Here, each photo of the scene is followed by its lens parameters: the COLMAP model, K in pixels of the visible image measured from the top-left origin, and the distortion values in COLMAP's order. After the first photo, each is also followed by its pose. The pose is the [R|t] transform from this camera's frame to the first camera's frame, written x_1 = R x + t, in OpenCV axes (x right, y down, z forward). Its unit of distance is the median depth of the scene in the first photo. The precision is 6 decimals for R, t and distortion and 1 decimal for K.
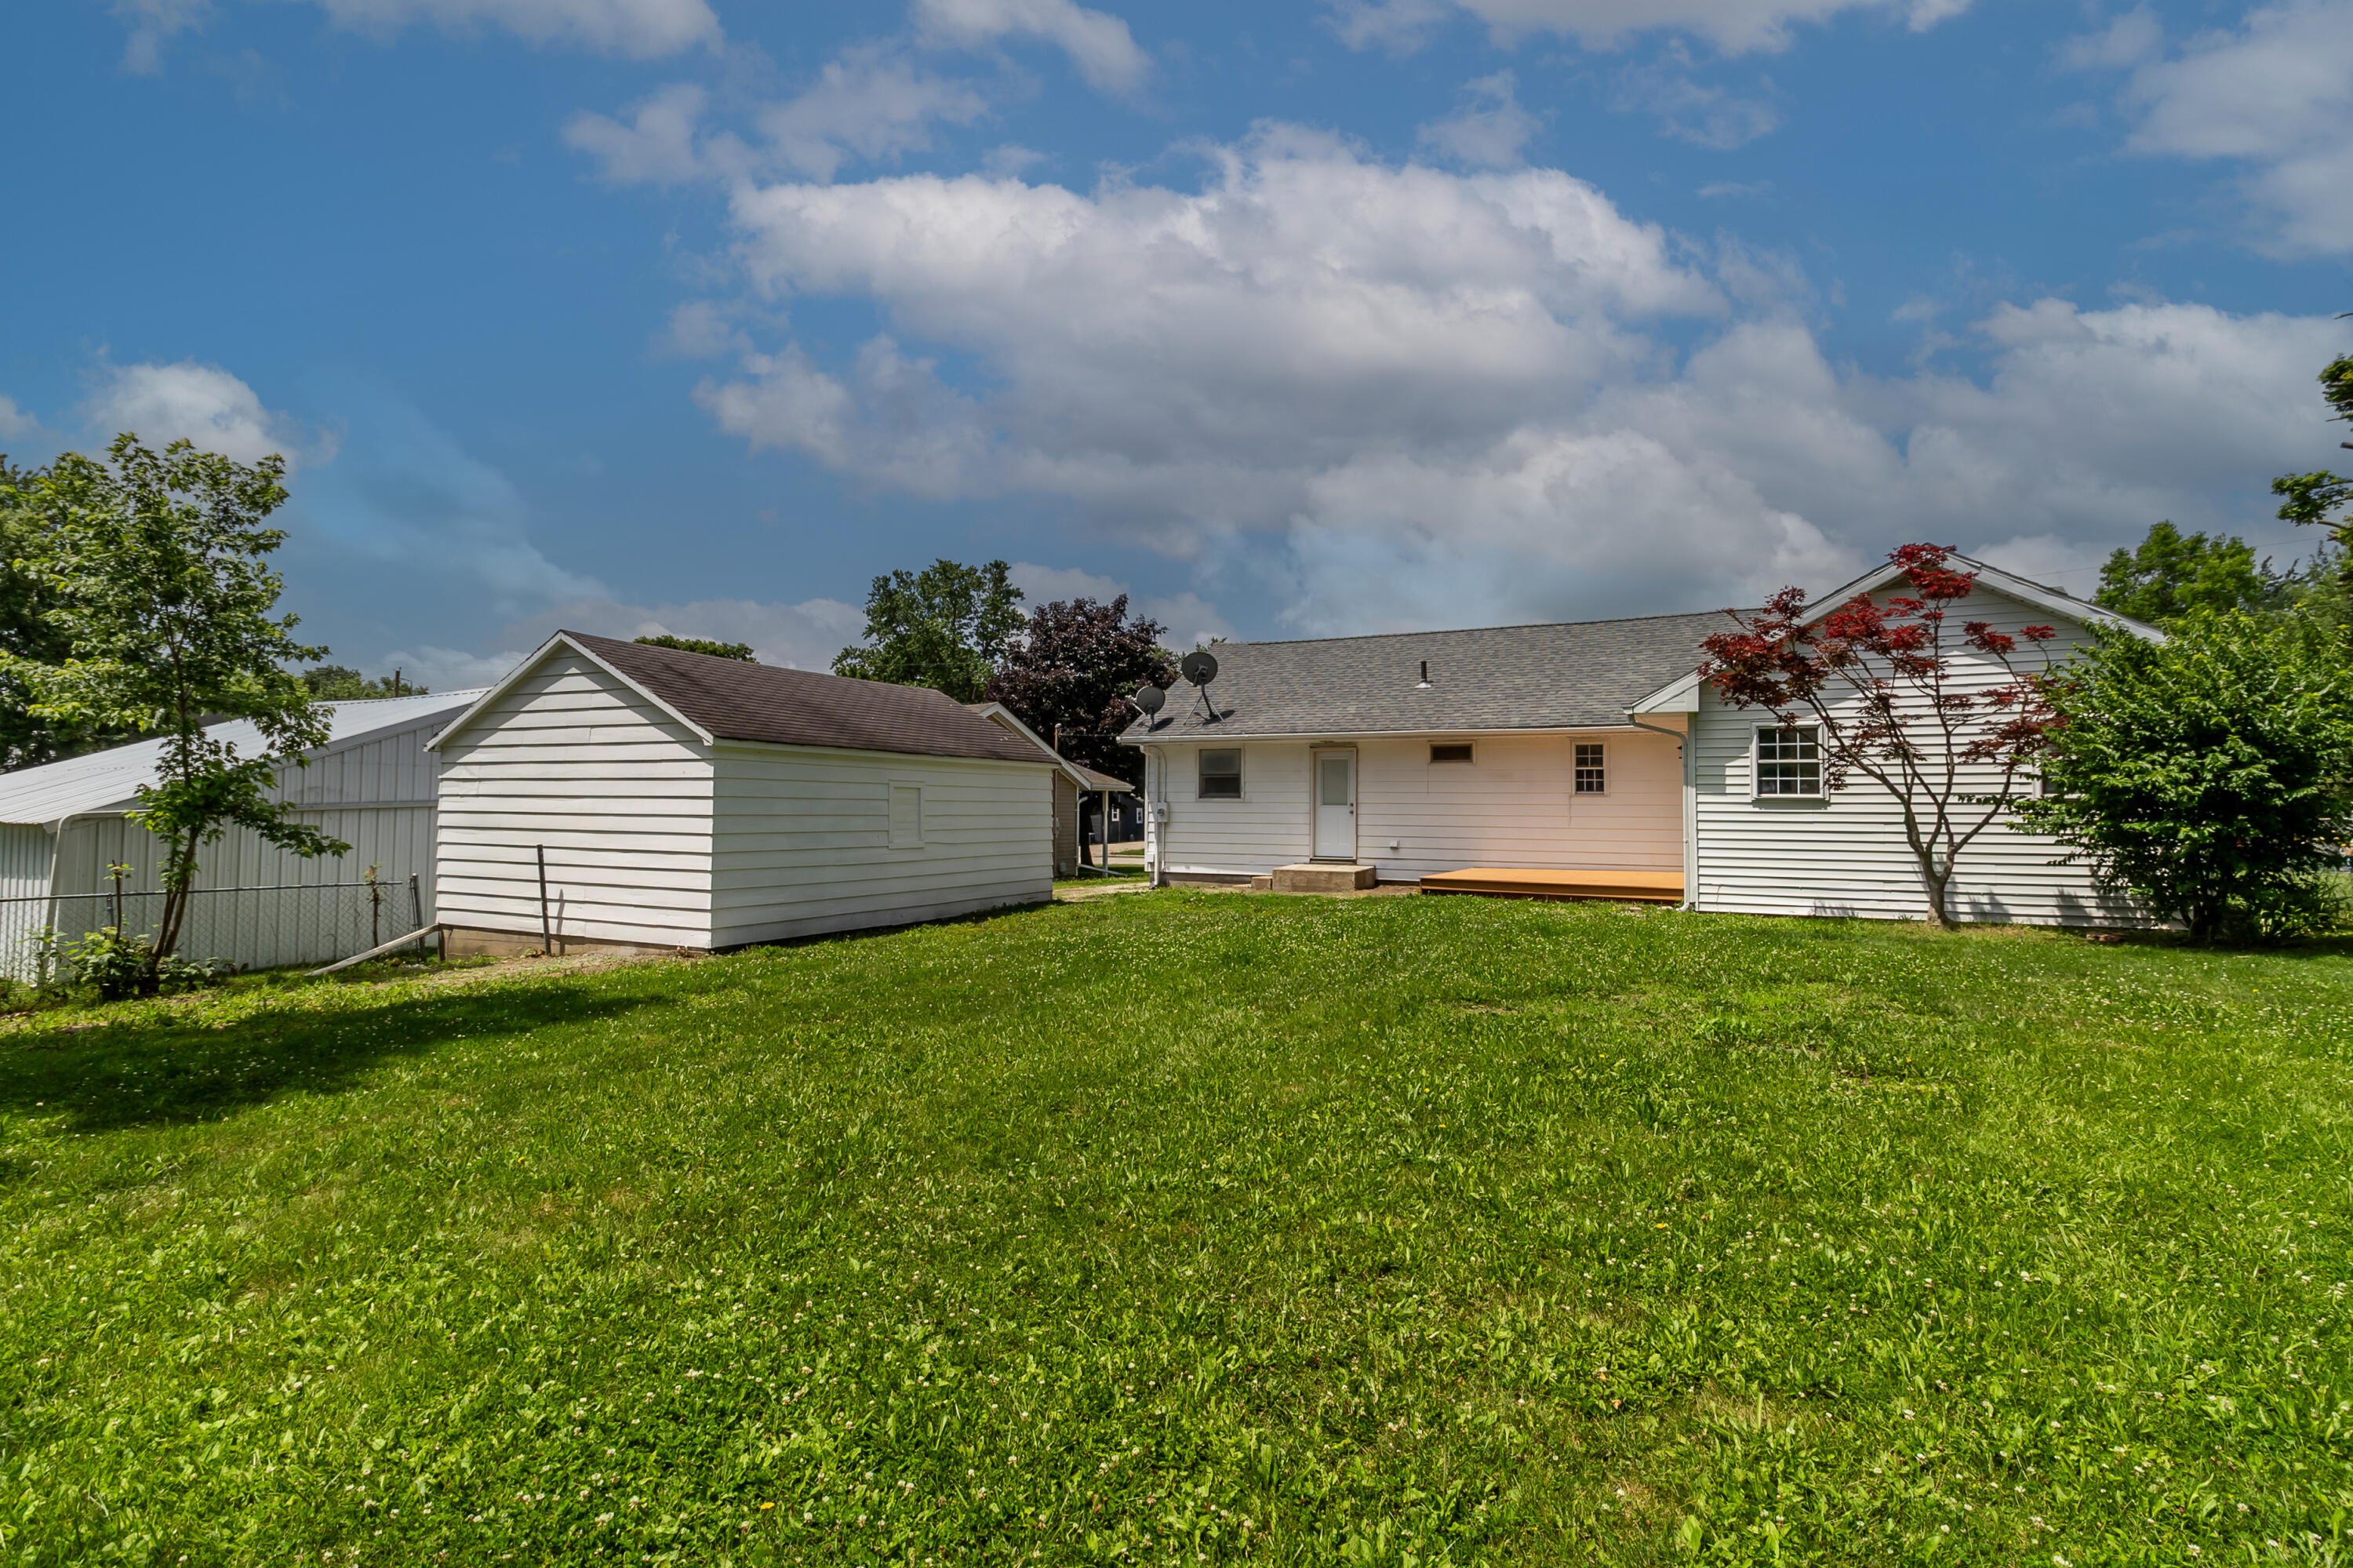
lens RADIAL K [[804.7, 0, 1177.5], [0, 804.7, 784.1], [0, 0, 1]] dist [-0.000013, 0.000000]
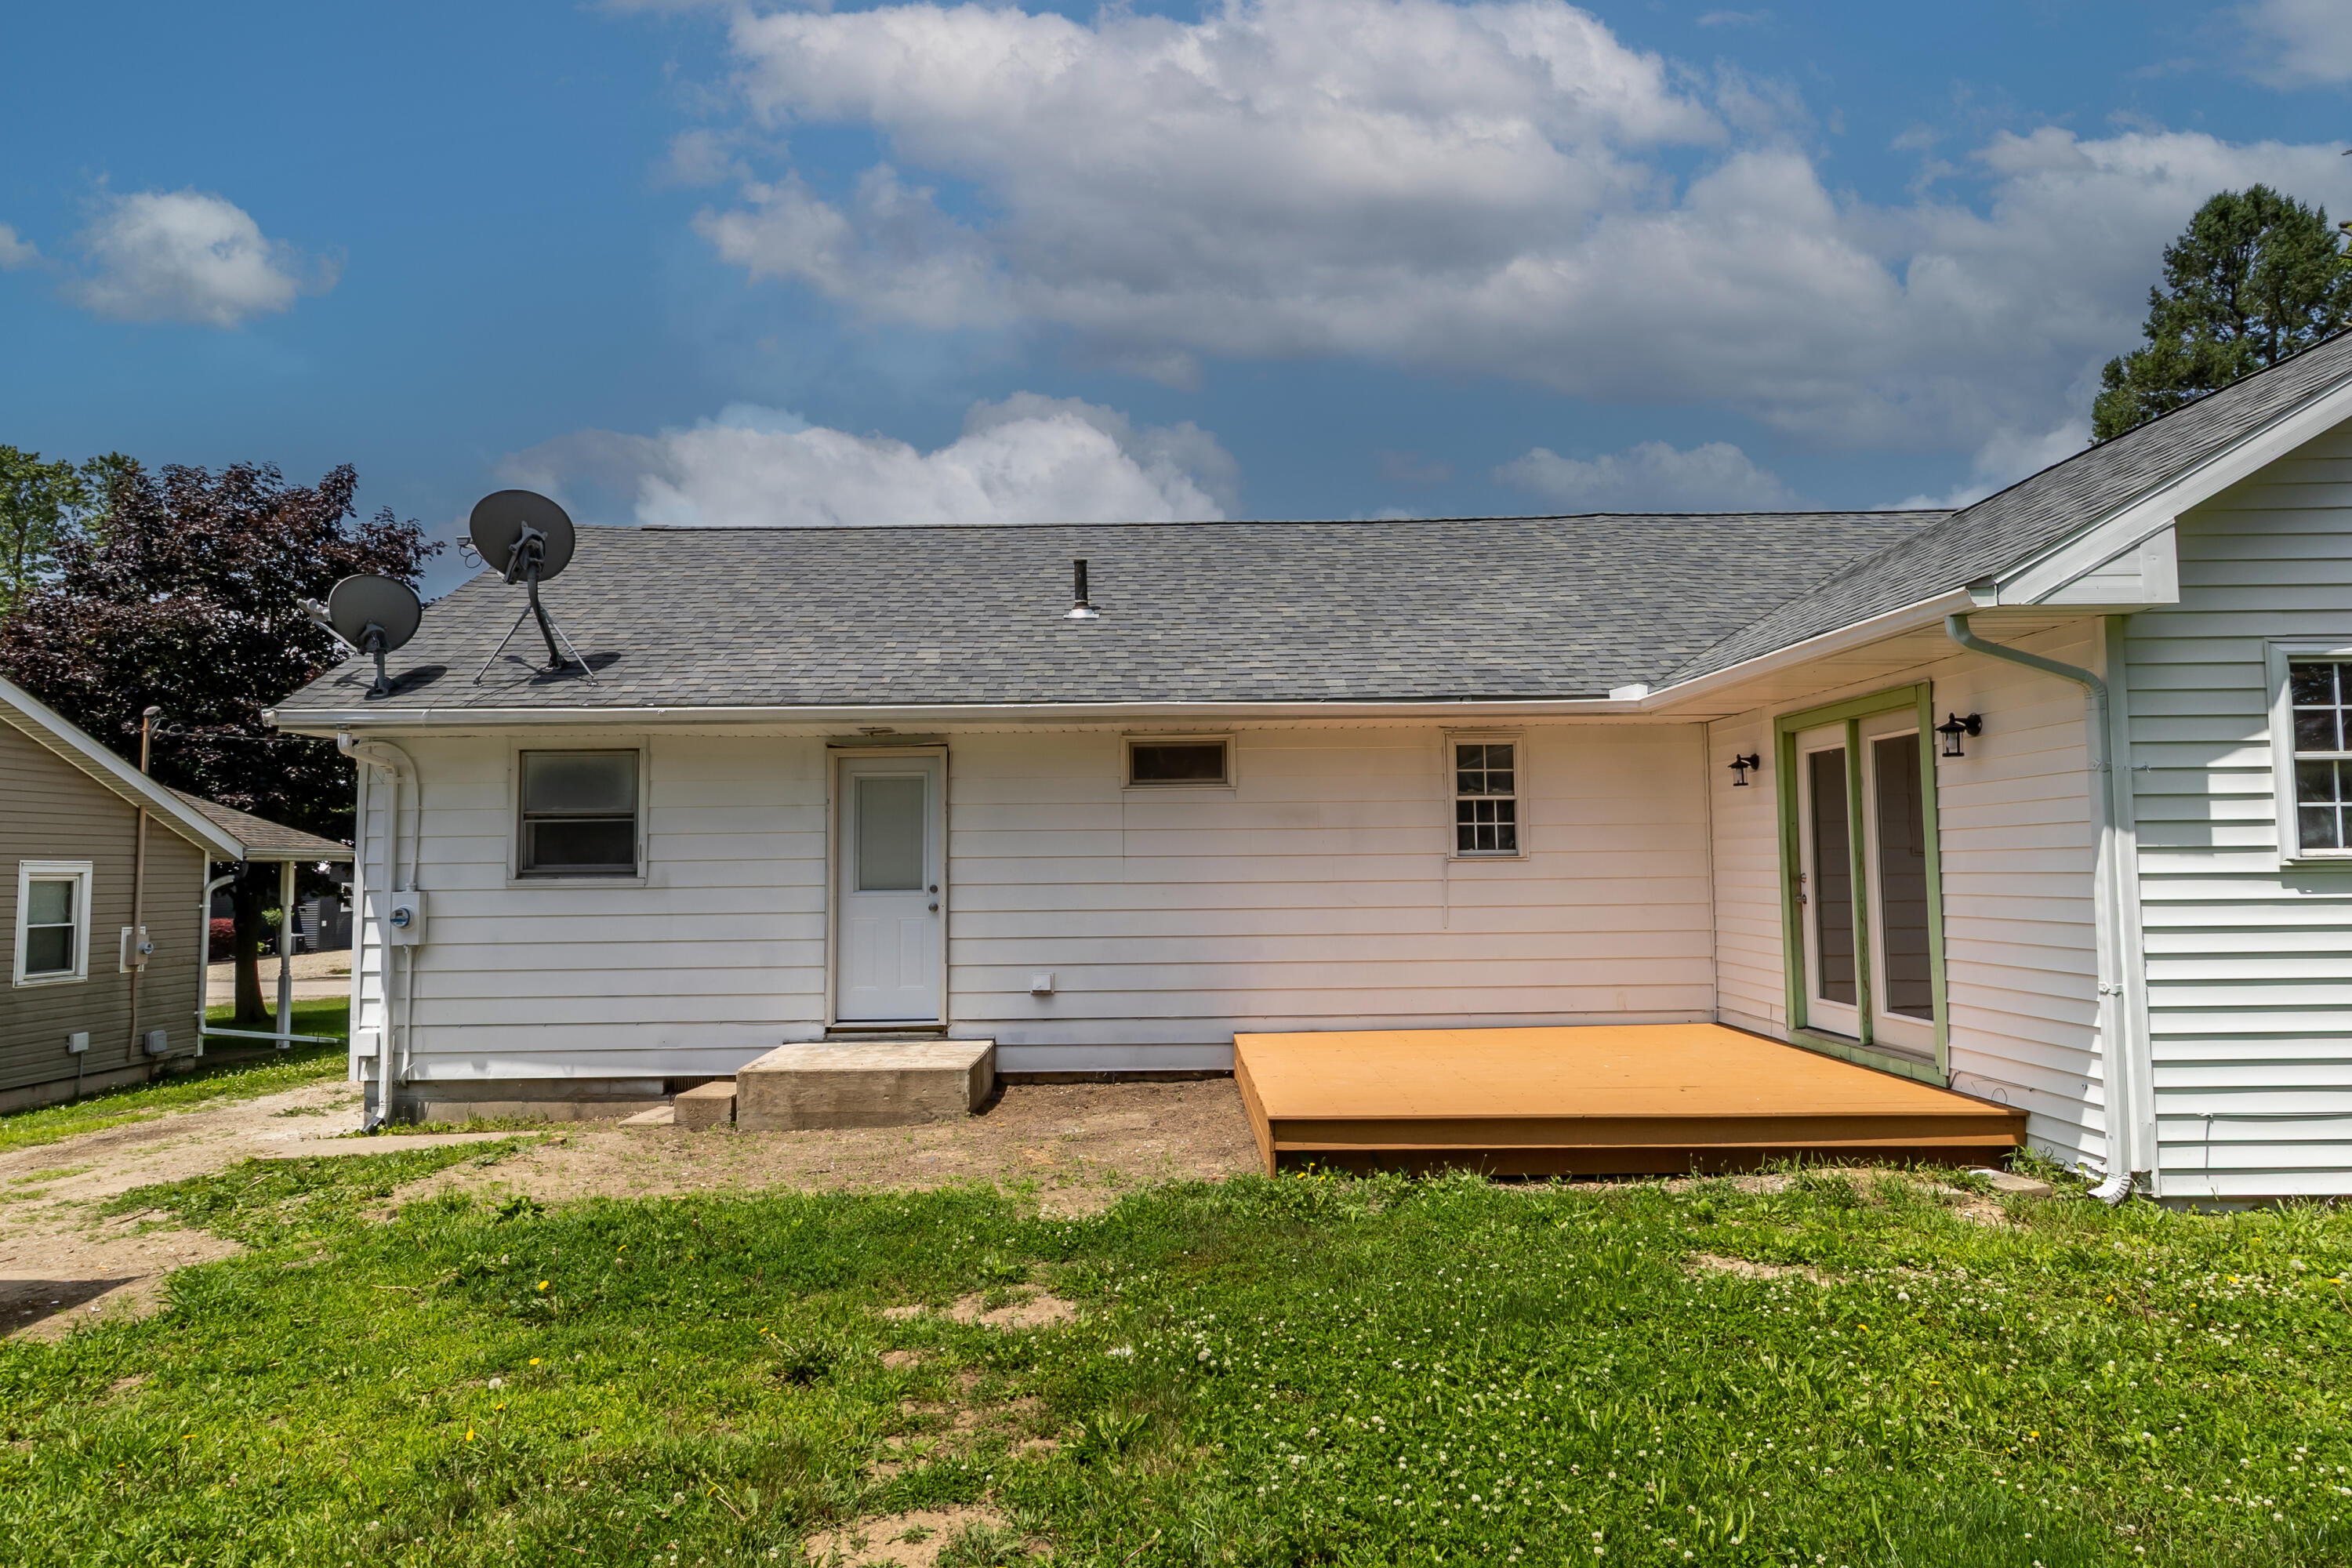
lens RADIAL K [[1431.2, 0, 1187.8], [0, 1431.2, 773.7], [0, 0, 1]] dist [0.002528, -0.001234]
pose [[0.892294, 0.014171, 0.451233, 0.004580], [0.007566, 0.998897, -0.046331, 0.002339], [-0.451392, 0.044755, 0.891203, 0.300749]]
